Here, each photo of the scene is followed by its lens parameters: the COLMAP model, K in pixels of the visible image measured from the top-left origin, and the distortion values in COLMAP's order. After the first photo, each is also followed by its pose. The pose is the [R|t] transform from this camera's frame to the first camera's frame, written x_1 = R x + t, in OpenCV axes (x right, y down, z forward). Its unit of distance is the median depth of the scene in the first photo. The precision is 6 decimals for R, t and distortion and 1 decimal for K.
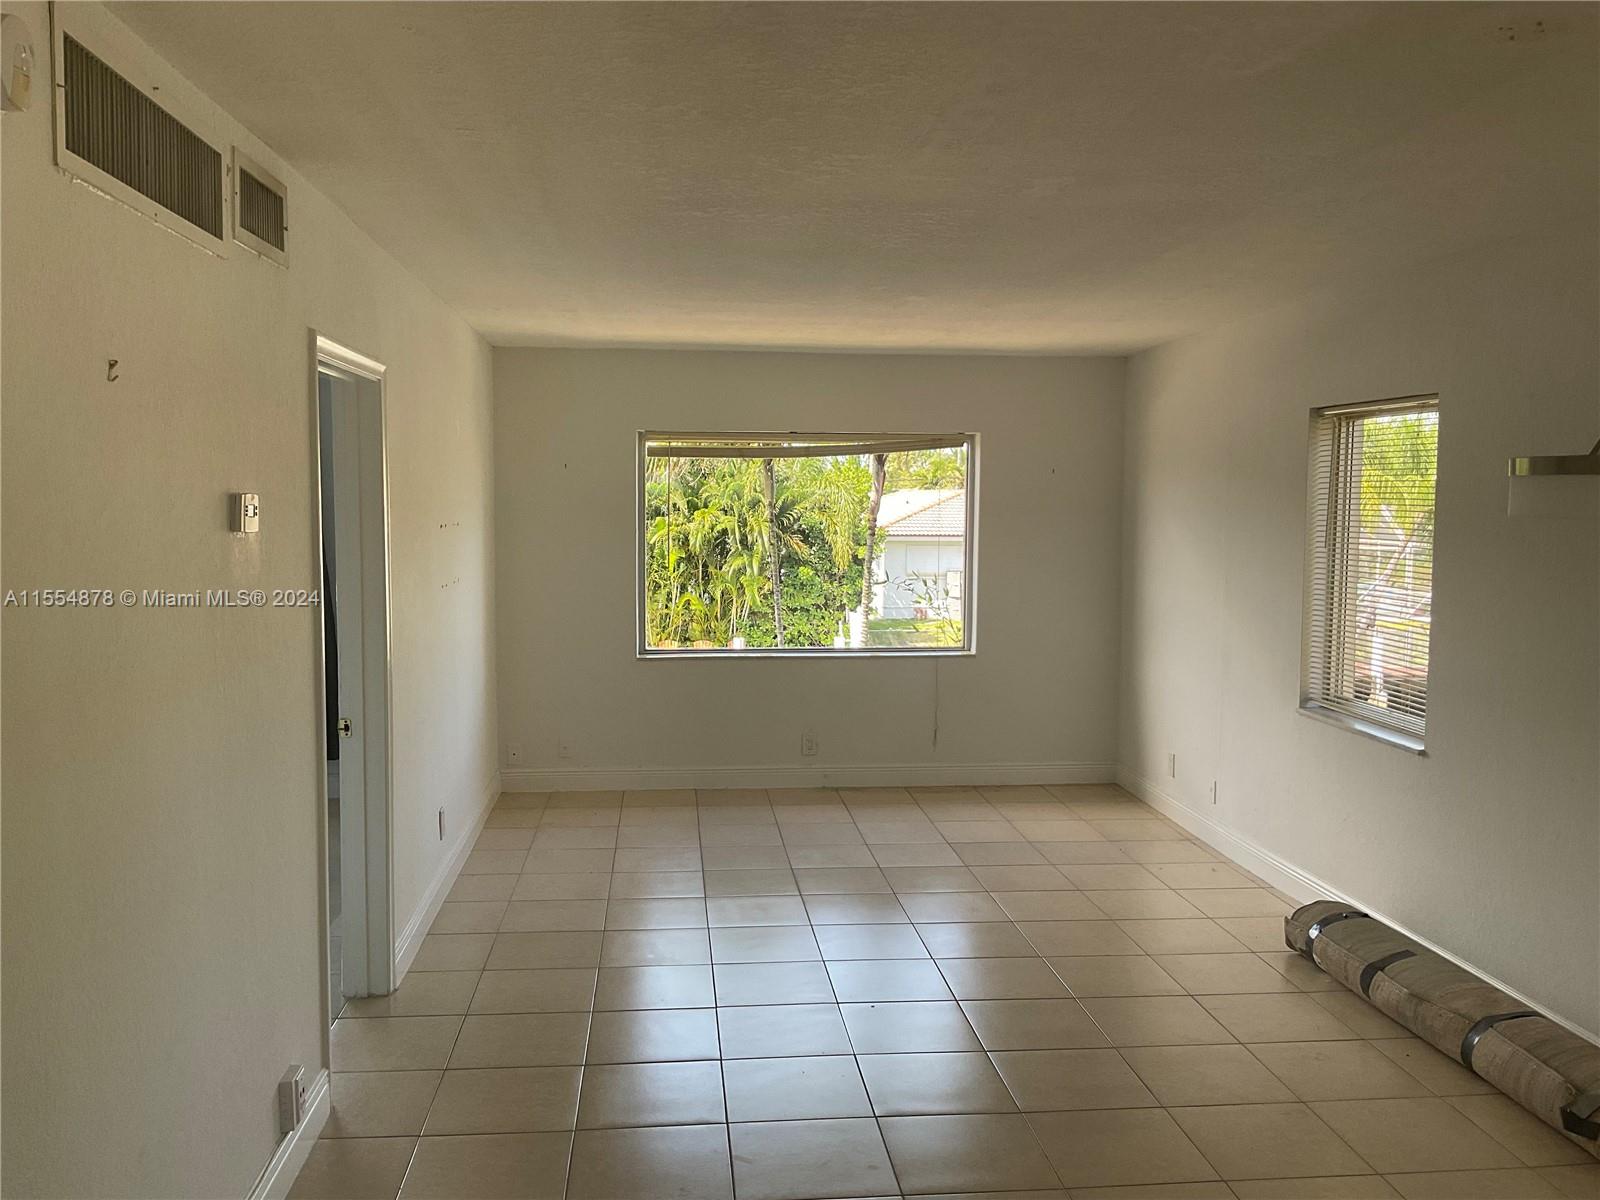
lens RADIAL K [[1334.7, 0, 801.6], [0, 1334.7, 595.9], [0, 0, 1]] dist [0.012608, 0.001530]
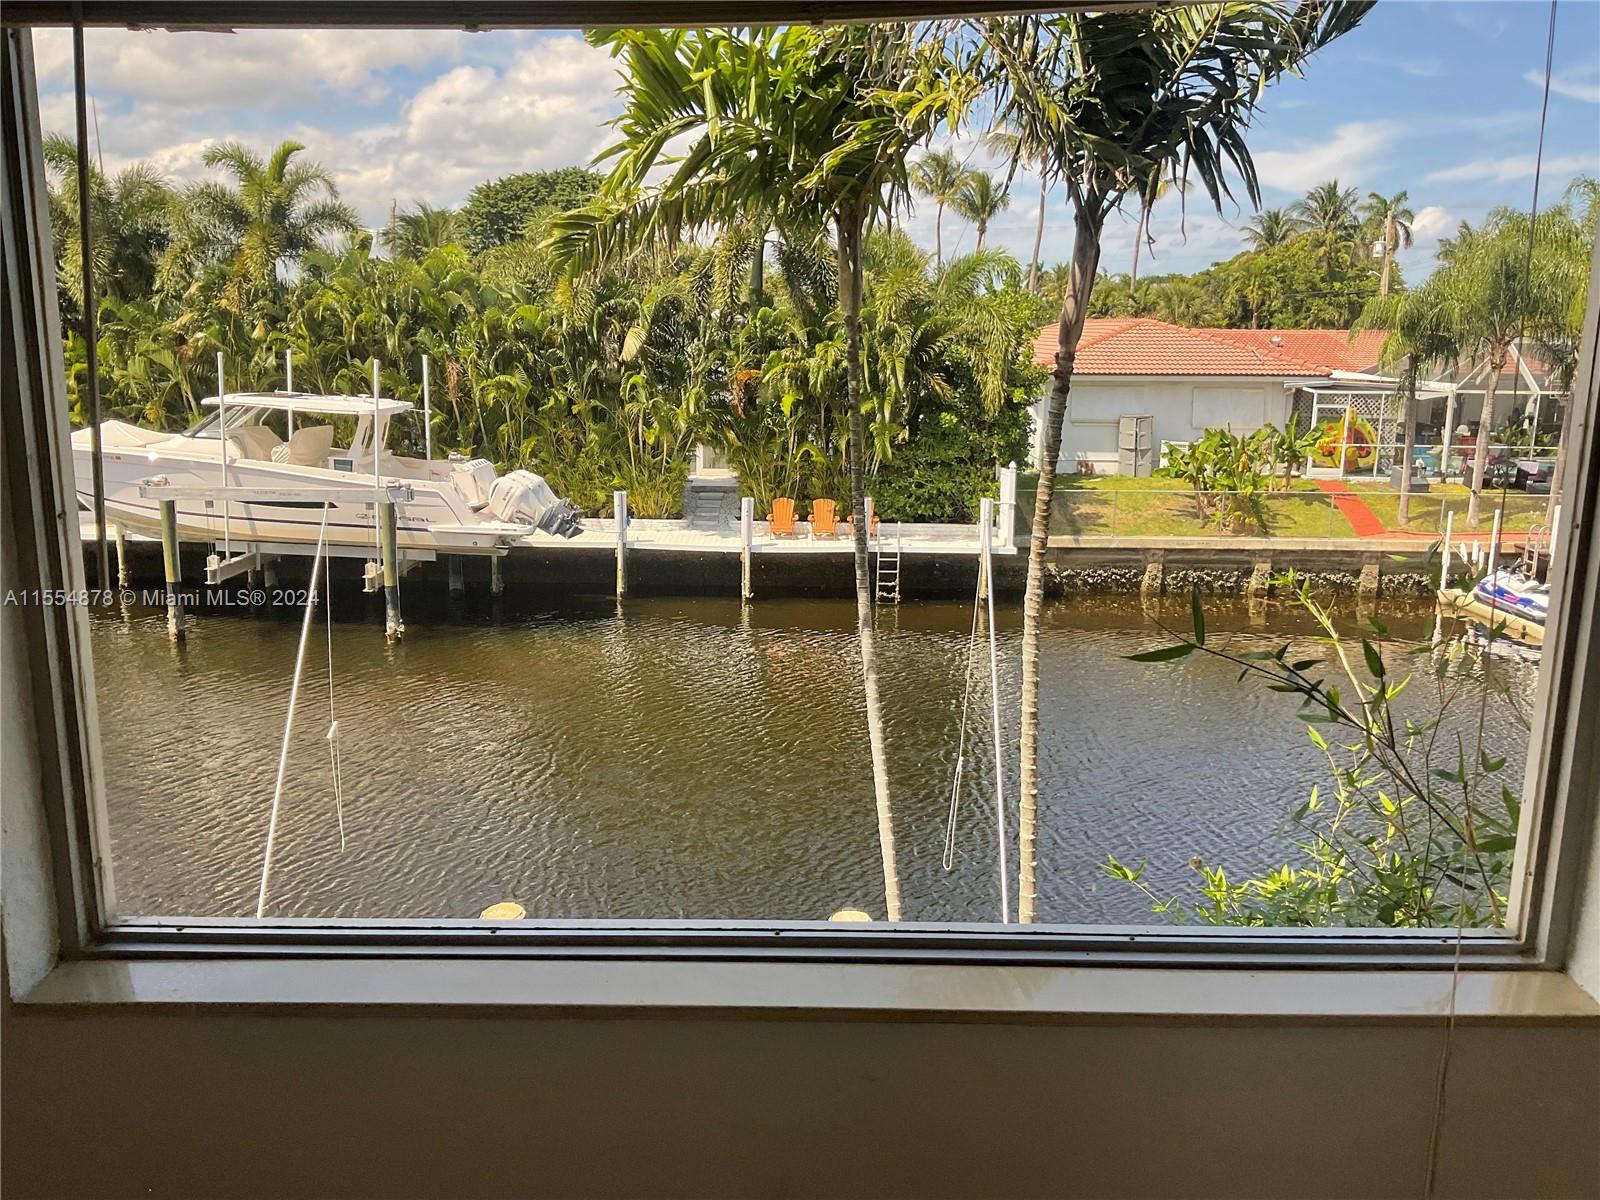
lens RADIAL K [[1334.7, 0, 795.5], [0, 1334.7, 615.6], [0, 0, 1]] dist [0.012608, 0.001530]
pose [[0.993398, 0.025955, -0.111744, 0.004625], [-0.010513, 0.990567, 0.136622, -0.008935], [0.114236, -0.134546, 0.984301, 0.154328]]
